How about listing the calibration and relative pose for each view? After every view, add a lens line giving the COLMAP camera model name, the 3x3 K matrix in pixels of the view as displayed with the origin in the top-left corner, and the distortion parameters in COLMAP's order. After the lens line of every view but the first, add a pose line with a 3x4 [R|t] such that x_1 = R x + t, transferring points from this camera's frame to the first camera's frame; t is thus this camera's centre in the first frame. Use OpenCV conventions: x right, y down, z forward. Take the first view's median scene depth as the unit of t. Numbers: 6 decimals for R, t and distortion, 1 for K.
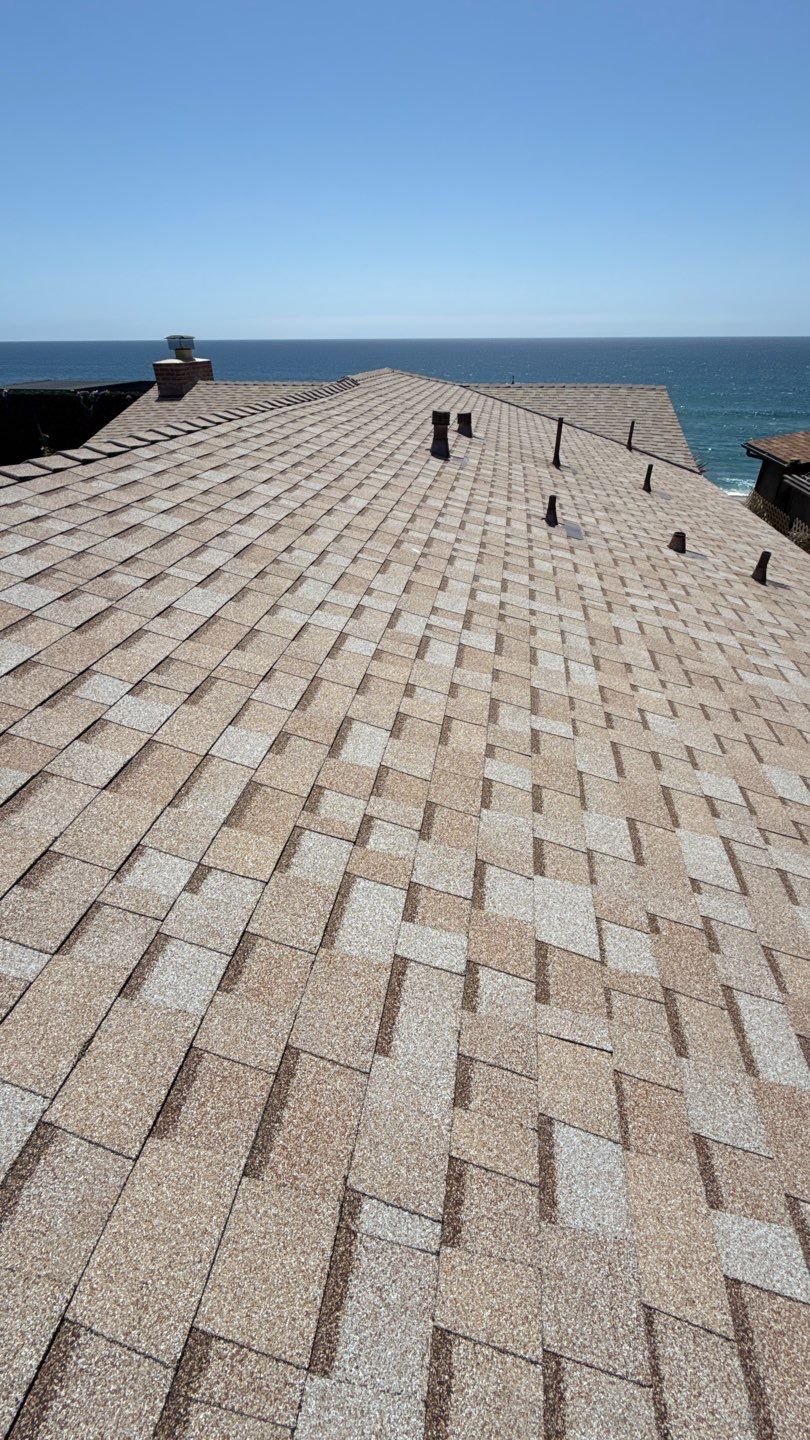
lens RADIAL K [[576.6, 0, 406.0], [0, 576.6, 723.5], [0, 0, 1]] dist [0.000567, 0.000013]
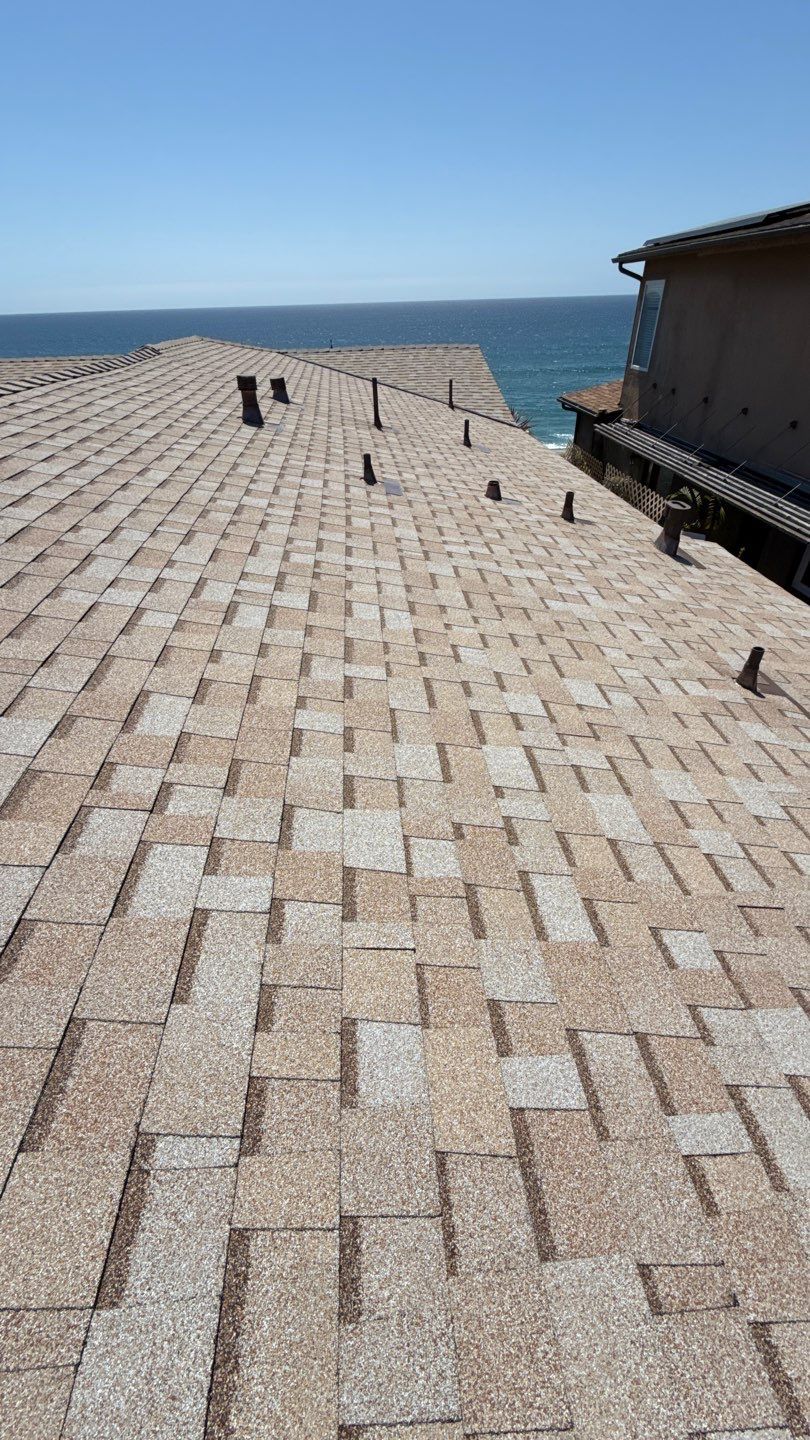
lens RADIAL K [[576.6, 0, 408.3], [0, 576.6, 724.1], [0, 0, 1]] dist [0.000567, 0.000013]
pose [[0.967831, -0.164609, 0.190279, 0.141054], [0.156881, 0.986080, 0.055093, 0.063864], [-0.196699, -0.023470, 0.980183, -0.027621]]
